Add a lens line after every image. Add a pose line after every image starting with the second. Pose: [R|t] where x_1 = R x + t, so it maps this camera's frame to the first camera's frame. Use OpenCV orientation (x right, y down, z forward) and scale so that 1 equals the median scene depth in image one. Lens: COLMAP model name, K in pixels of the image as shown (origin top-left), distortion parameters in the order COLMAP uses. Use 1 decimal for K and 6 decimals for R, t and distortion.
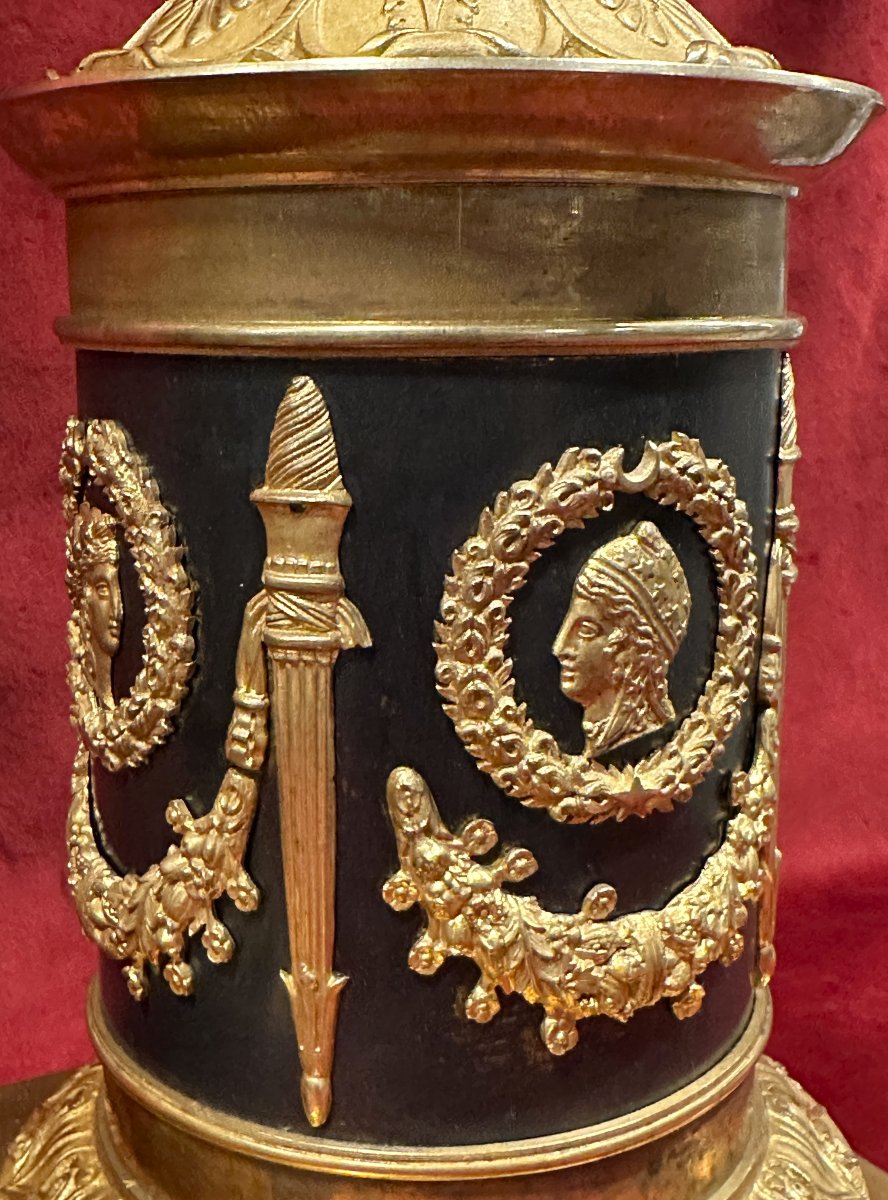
lens RADIAL K [[1690.3, 0, 444.0], [0, 1690.3, 600.0], [0, 0, 1]] dist [0.016044, 0.015573]
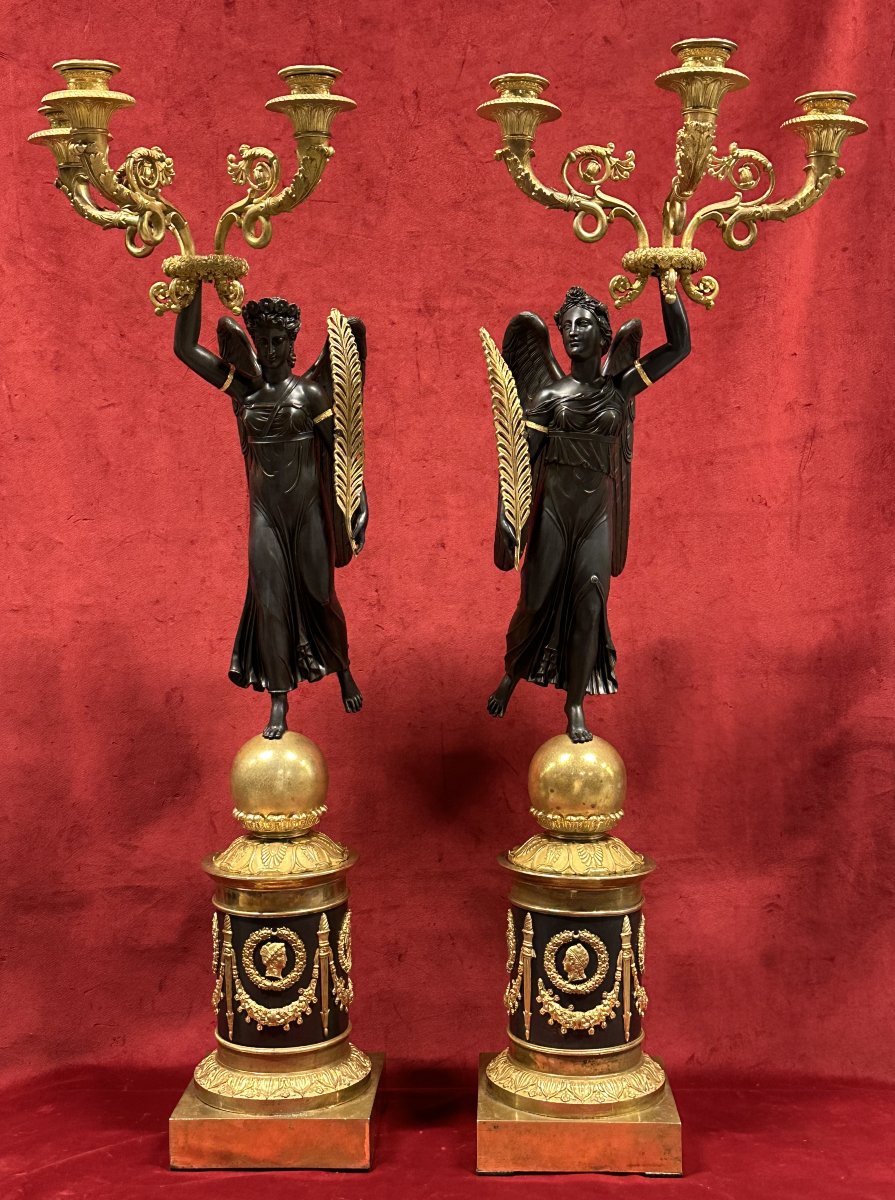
lens RADIAL K [[1529.8, 0, 446.8], [0, 1529.8, 555.0], [0, 0, 1]] dist [0.129847, -0.414149]
pose [[0.867266, 0.015761, -0.497595, 2.475467], [-0.112594, 0.979811, -0.165207, -0.452521], [0.484945, 0.199305, 0.851531, -4.309334]]
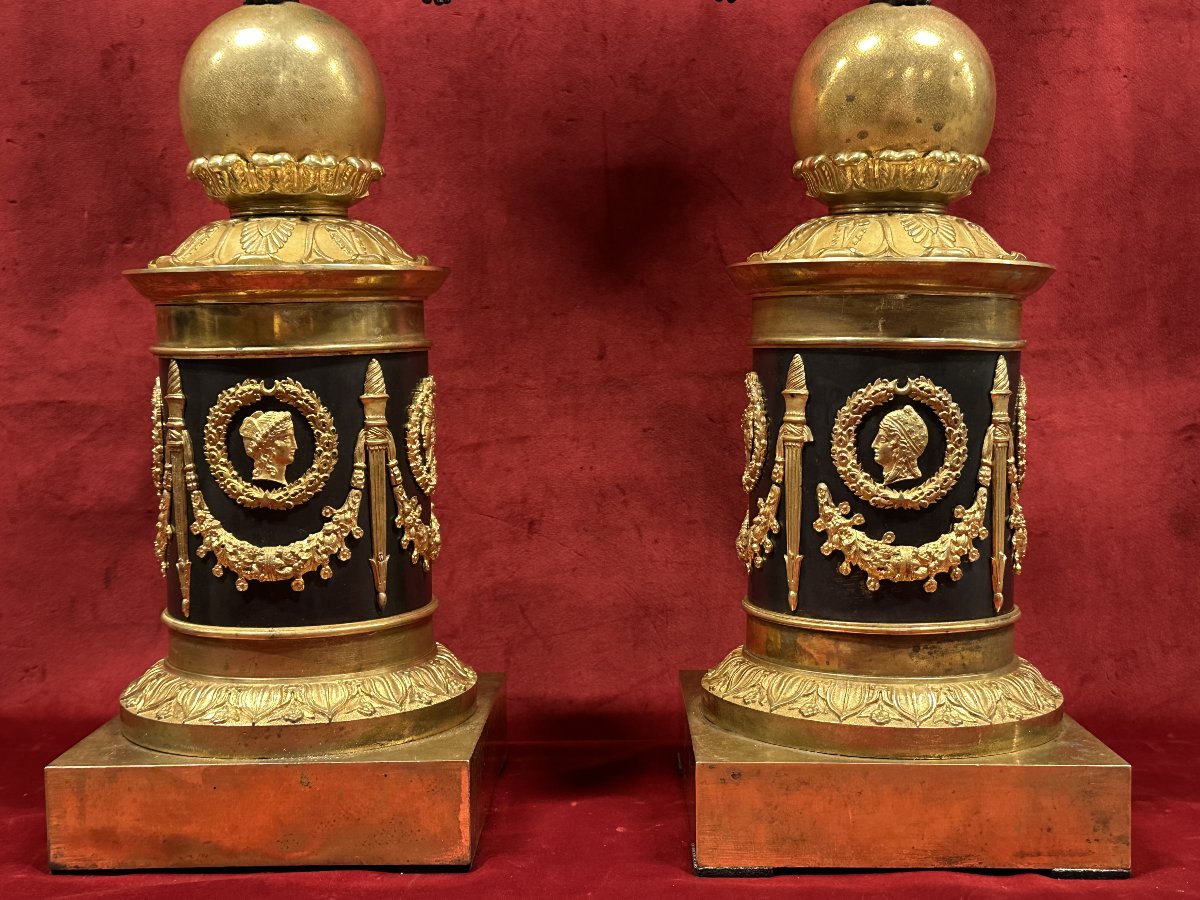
lens RADIAL K [[1529.8, 0, 600.0], [0, 1529.8, 450.0], [0, 0, 1]] dist [0.129847, -0.414149]
pose [[0.876117, 0.049045, -0.479597, 0.936519], [-0.108844, 0.989249, -0.097670, 0.350473], [0.469651, 0.137771, 0.872036, -1.579610]]
